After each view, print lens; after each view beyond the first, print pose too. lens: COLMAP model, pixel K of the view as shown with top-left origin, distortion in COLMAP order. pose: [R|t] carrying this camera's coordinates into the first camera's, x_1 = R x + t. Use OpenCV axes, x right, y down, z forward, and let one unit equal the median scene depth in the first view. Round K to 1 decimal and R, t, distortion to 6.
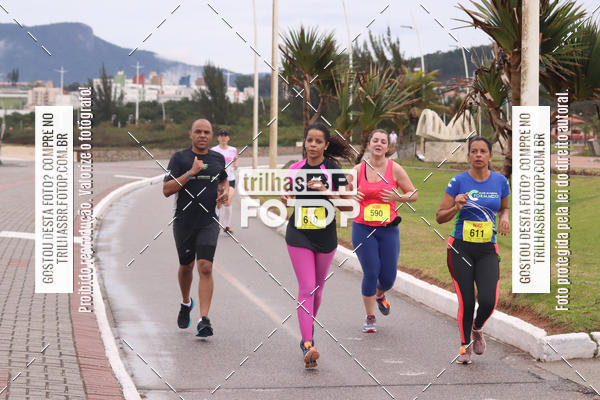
lens RADIAL K [[3195.9, 0, 331.0], [0, 3195.9, 199.2], [0, 0, 1]] dist [0.708628, 0.000000]
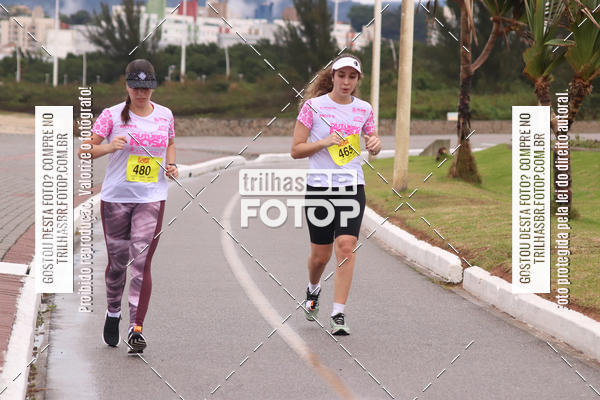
lens RADIAL K [[4044.6, 0, 297.7], [0, 4044.6, 197.8], [0, 0, 1]] dist [1.918087, 0.000000]
pose [[0.998636, 0.018872, -0.048691, -0.001756], [-0.019269, 0.999785, -0.007700, 0.003623], [0.048535, 0.008628, 0.998784, 0.244799]]
